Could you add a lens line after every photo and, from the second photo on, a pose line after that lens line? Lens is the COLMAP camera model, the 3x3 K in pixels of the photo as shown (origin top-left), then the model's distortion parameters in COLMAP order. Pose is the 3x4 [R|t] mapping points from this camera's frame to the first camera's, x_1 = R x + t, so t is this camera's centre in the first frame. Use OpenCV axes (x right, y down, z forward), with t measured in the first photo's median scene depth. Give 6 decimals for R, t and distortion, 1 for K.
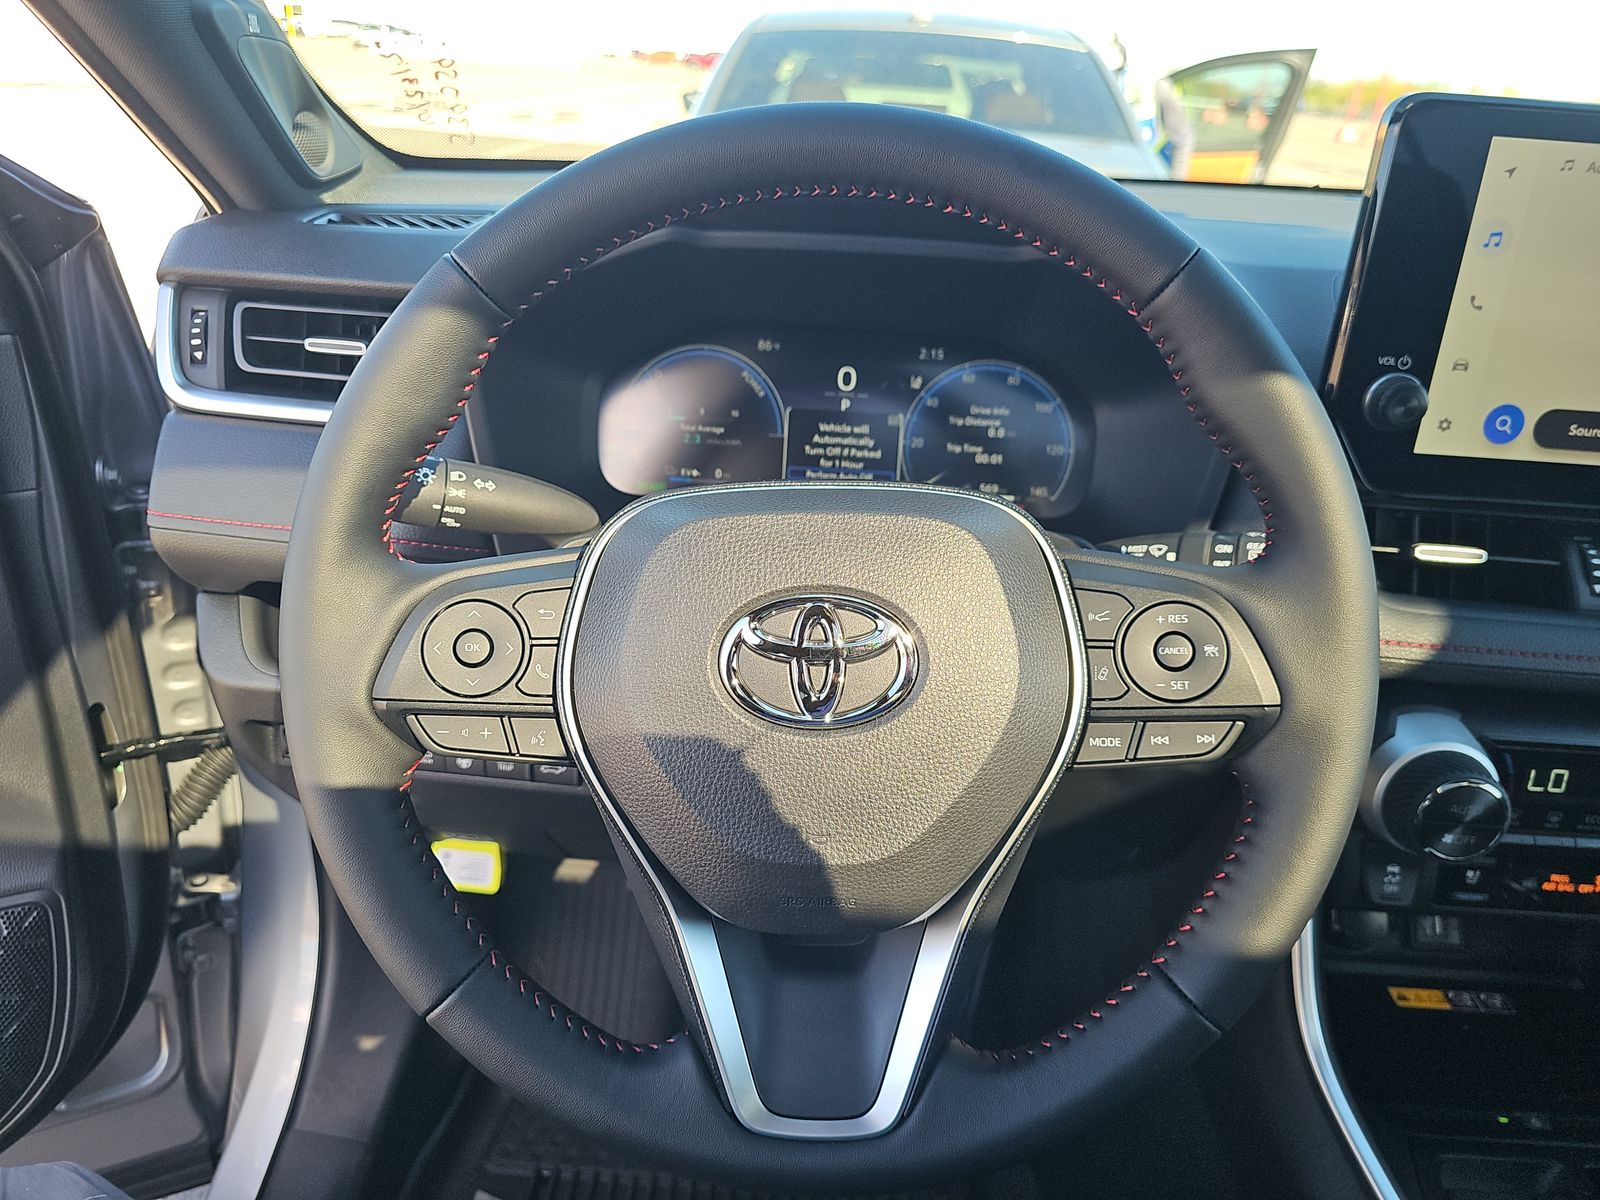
lens RADIAL K [[1061.1, 0, 798.5], [0, 1061.1, 560.4], [0, 0, 1]] dist [0.040184, -0.015558]
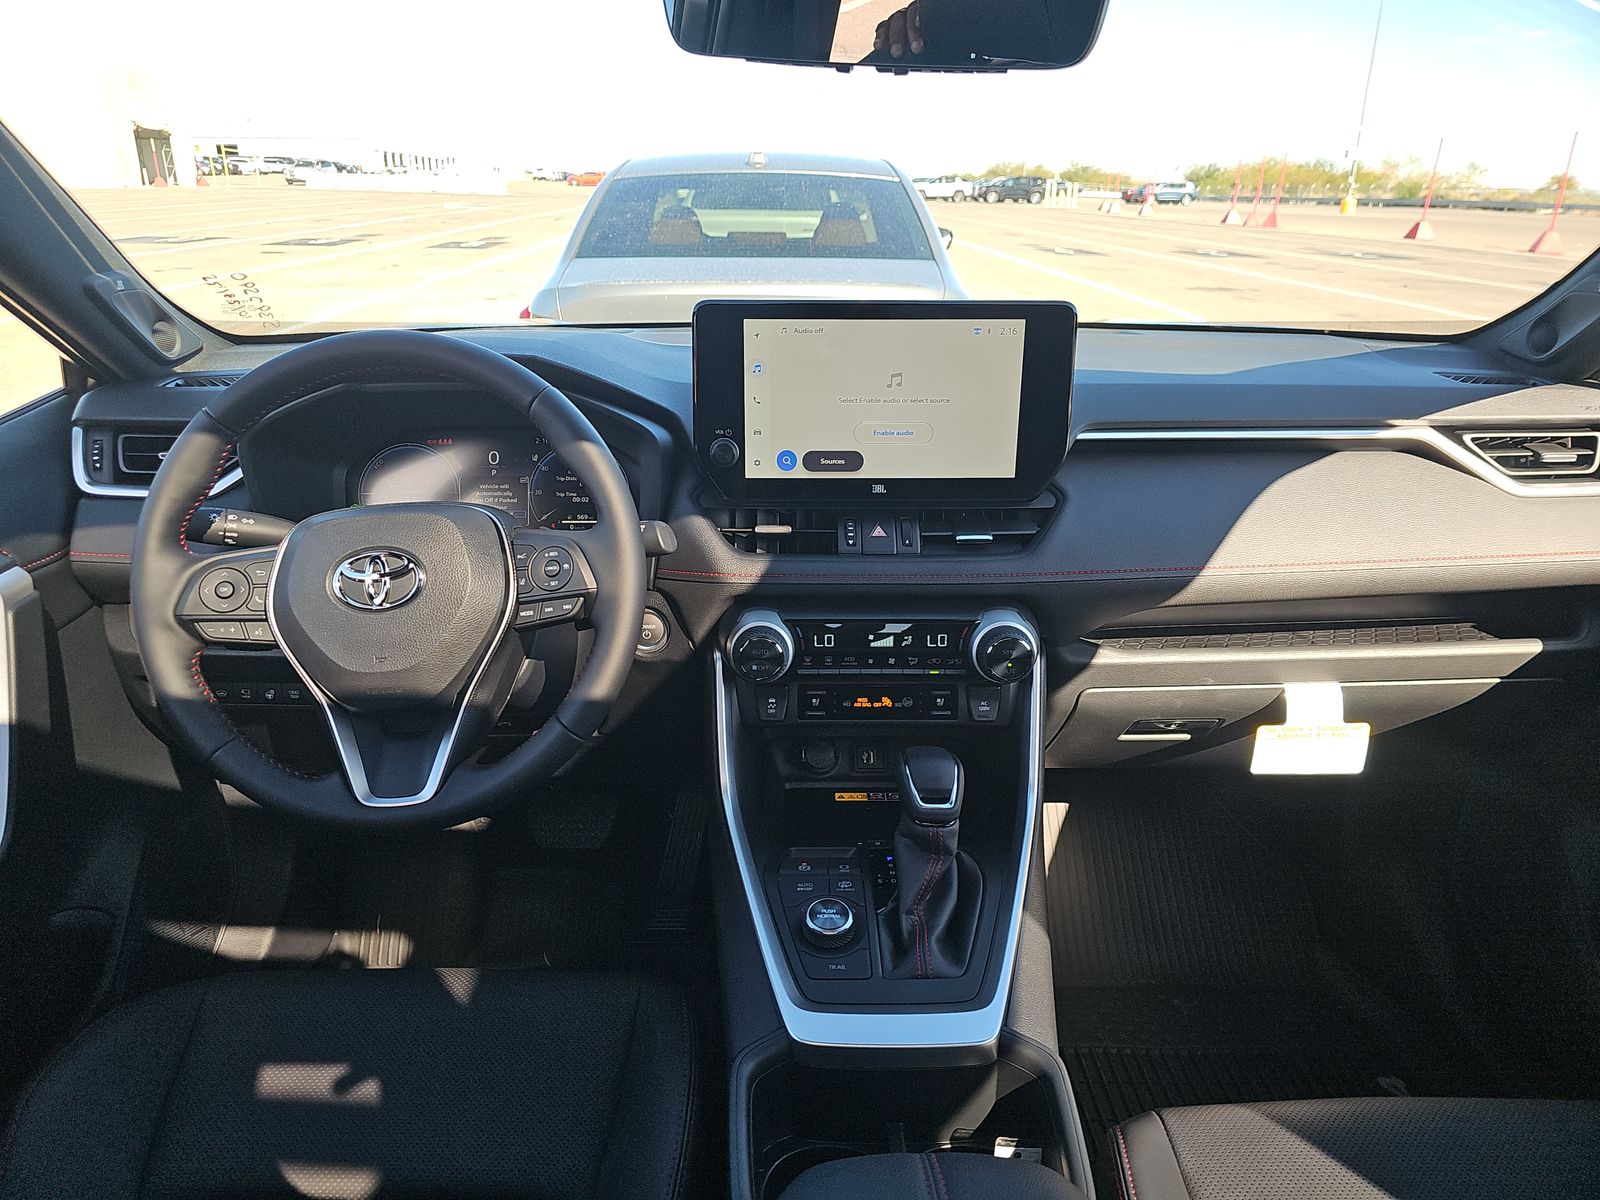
lens RADIAL K [[1061.1, 0, 809.8], [0, 1061.1, 598.8], [0, 0, 1]] dist [0.040184, -0.015558]
pose [[0.997138, -0.065551, 0.037668, 0.527012], [0.067352, 0.996540, -0.048705, 0.192213], [-0.034345, 0.051103, 0.998103, -0.795460]]
